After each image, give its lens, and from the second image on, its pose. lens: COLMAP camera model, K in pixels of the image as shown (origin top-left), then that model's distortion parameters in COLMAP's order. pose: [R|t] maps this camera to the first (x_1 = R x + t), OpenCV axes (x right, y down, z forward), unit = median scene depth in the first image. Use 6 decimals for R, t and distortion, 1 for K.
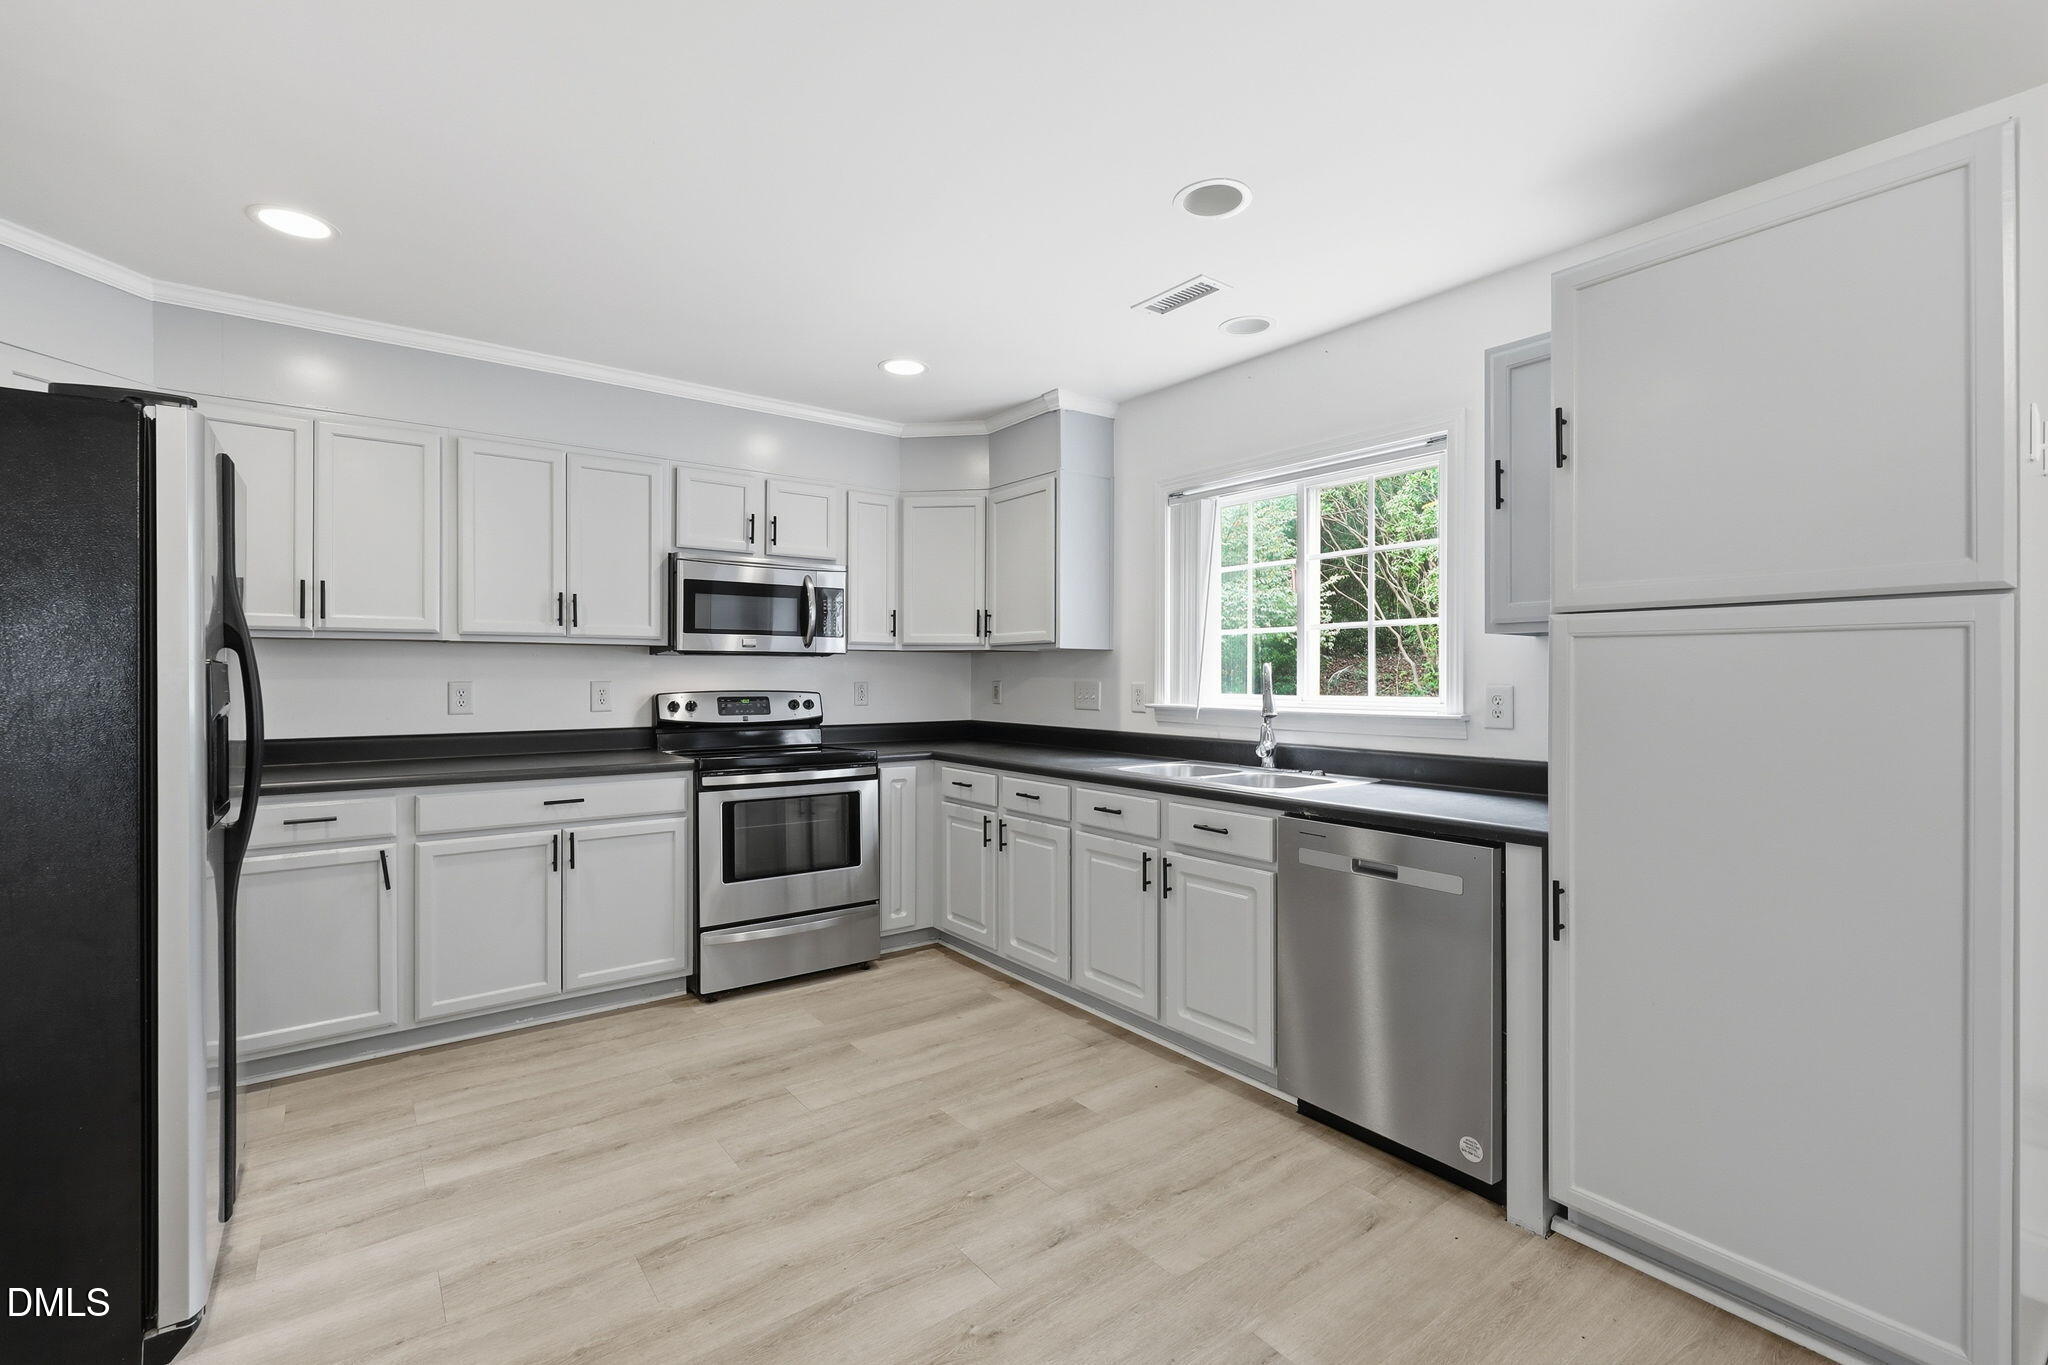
lens RADIAL K [[895.6, 0, 1024.0], [0, 895.6, 682.5], [0, 0, 1]] dist [-0.000081, -0.000007]
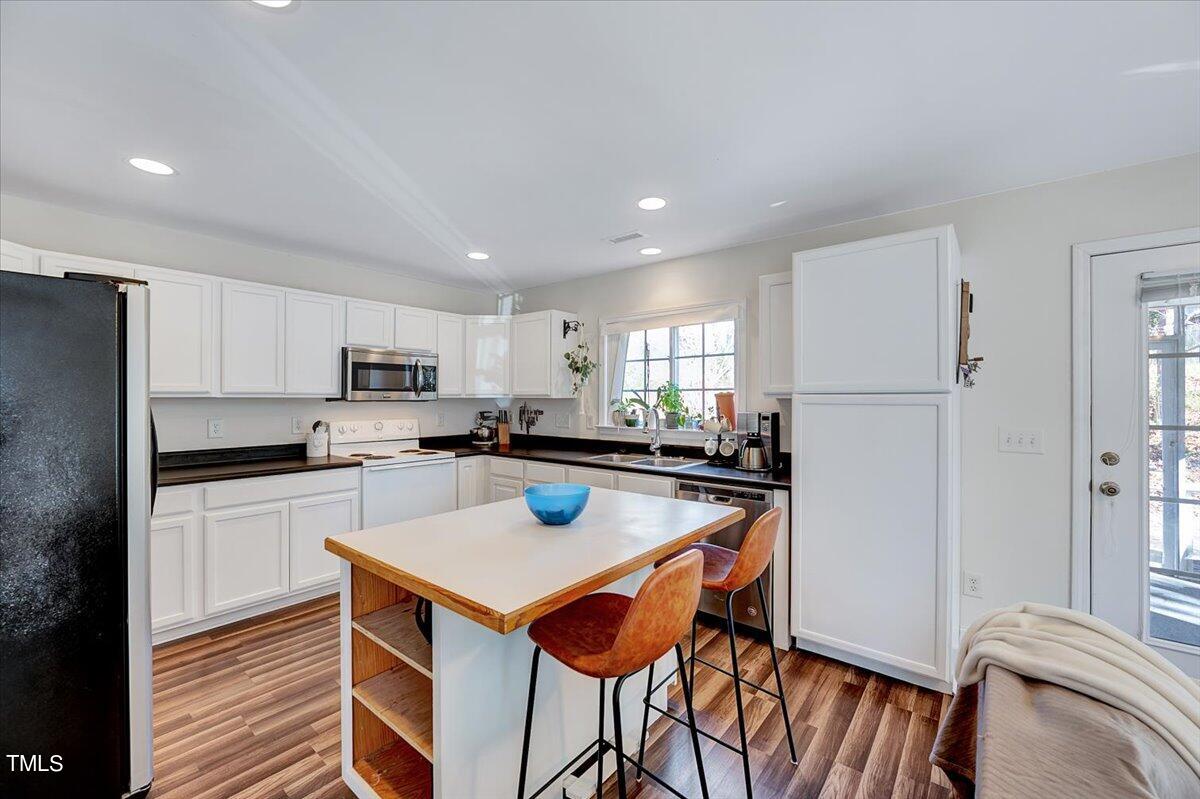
lens RADIAL K [[480.9, 0, 598.6], [0, 480.9, 406.1], [0, 0, 1]] dist [-0.000083, -0.000032]
pose [[0.972490, -0.005561, 0.232878, -0.127791], [0.003836, 0.999962, 0.007860, -0.032430], [-0.232913, -0.006751, 0.972474, -0.081577]]
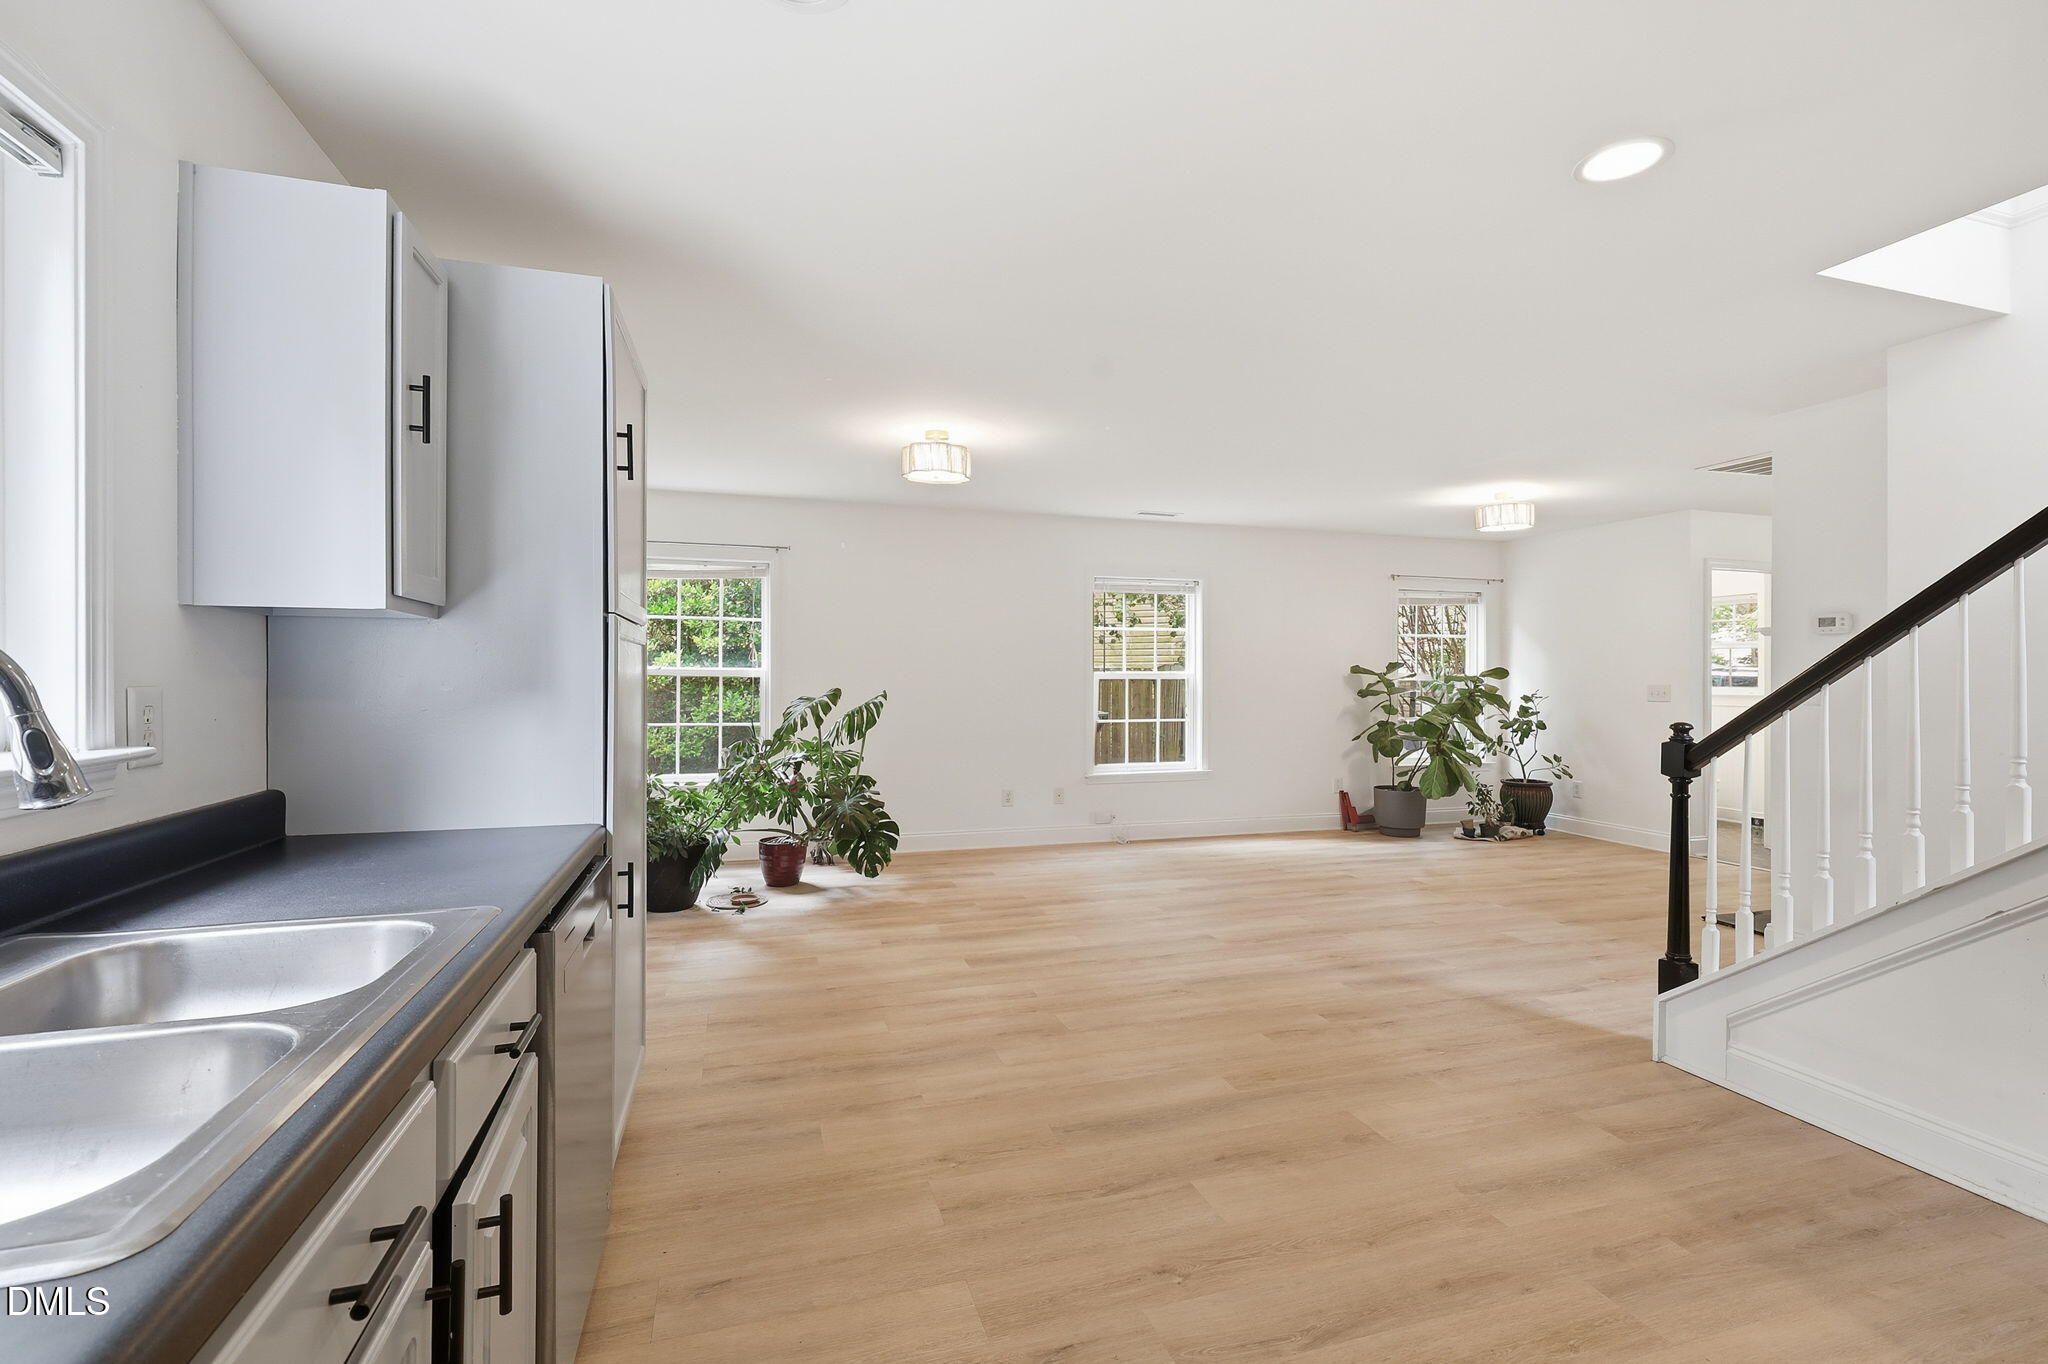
lens RADIAL K [[895.6, 0, 1024.0], [0, 895.6, 682.0], [0, 0, 1]] dist [-0.000081, -0.000007]
pose [[-0.941521, -0.004319, 0.336928, -0.123666], [-0.001572, 0.999963, 0.008426, -0.003985], [-0.336952, 0.007404, -0.941493, 1.059971]]
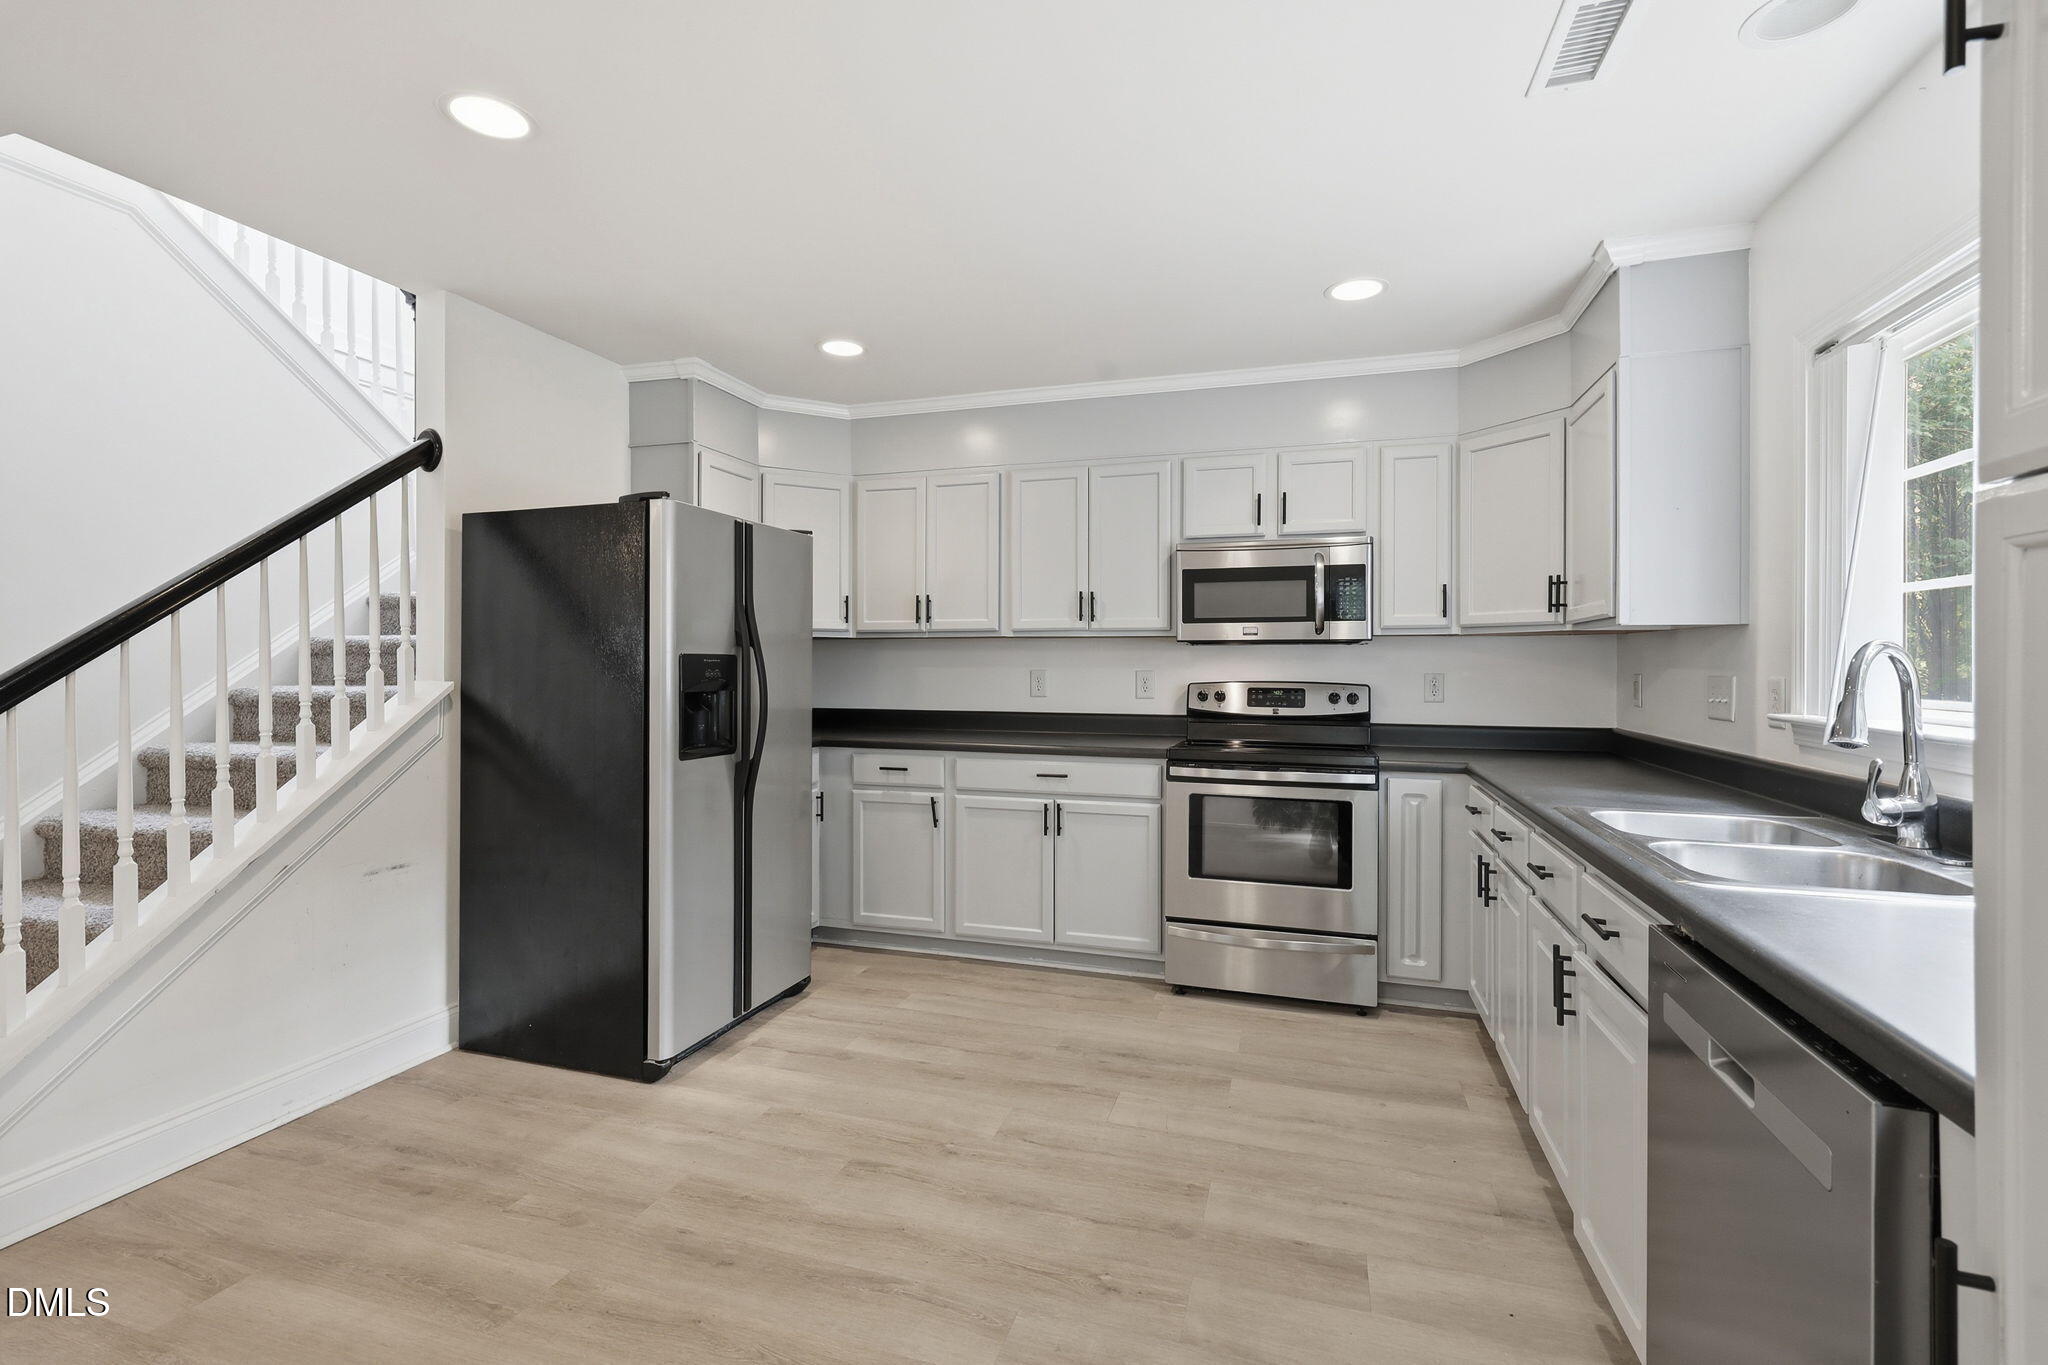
lens RADIAL K [[910.3, 0, 1027.5], [0, 910.3, 668.8], [0, 0, 1]] dist [0.000012, 0.000060]
pose [[0.581614, 0.004104, -0.813454, 0.383925], [-0.009291, 0.999956, -0.001598, -0.000478], [0.813412, 0.008487, 0.581627, 0.281471]]
